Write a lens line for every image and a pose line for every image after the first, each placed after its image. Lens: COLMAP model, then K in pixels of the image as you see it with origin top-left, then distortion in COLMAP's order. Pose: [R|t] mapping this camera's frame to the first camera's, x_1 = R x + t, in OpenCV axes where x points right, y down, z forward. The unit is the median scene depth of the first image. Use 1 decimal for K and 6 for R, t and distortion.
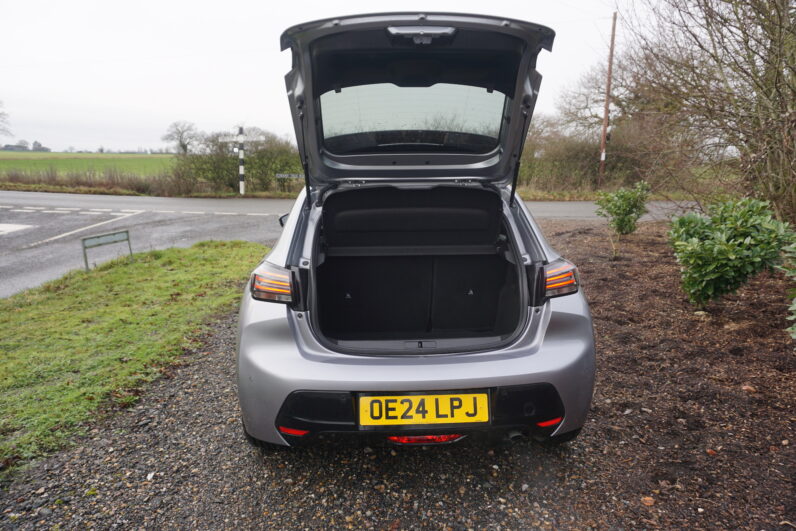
lens RADIAL K [[525.8, 0, 399.2], [0, 525.8, 262.5], [0, 0, 1]] dist [-0.049596, 0.013980]
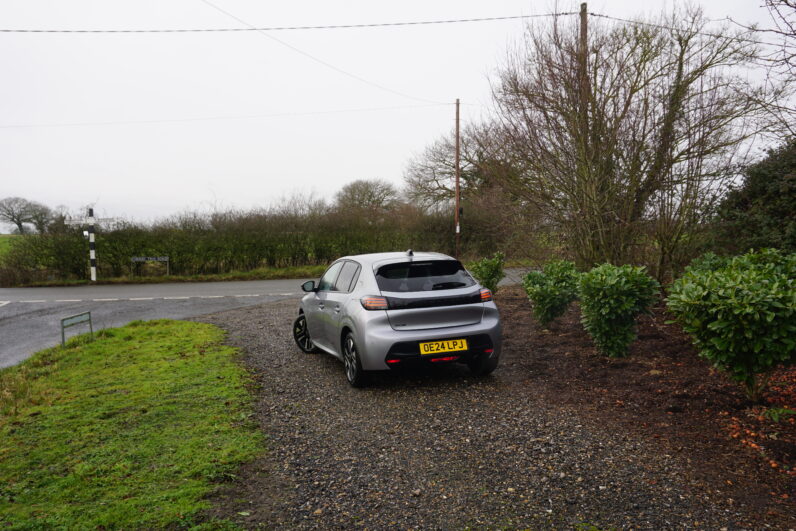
lens RADIAL K [[640.7, 0, 400.3], [0, 640.7, 263.2], [0, 0, 1]] dist [-0.025113, -0.002789]
pose [[0.956114, -0.039957, 0.290256, -0.303688], [0.081334, 0.987918, -0.131921, 0.079537], [-0.281478, 0.149740, 0.947812, -0.569528]]
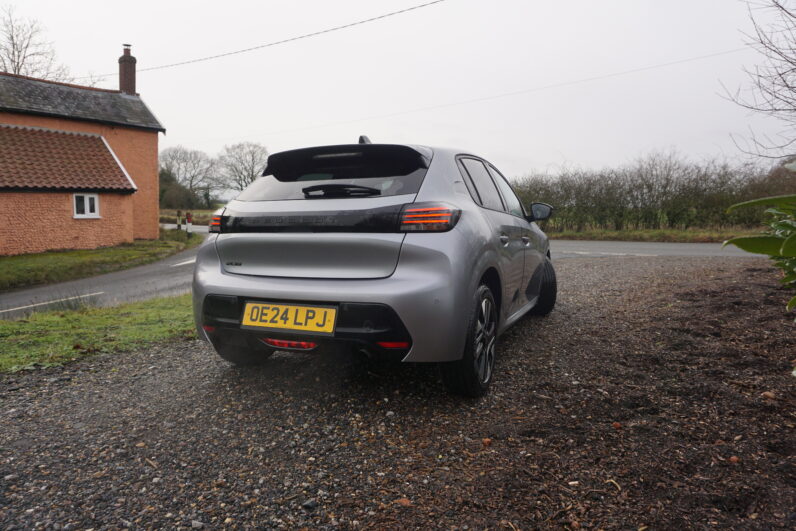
lens RADIAL K [[525.8, 0, 395.1], [0, 525.8, 263.6], [0, 0, 1]] dist [-0.049596, 0.013980]
pose [[0.899480, 0.029945, -0.435934, 0.230366], [-0.072070, 0.994153, -0.080415, 0.068930], [0.430977, 0.103750, 0.896379, 0.004180]]
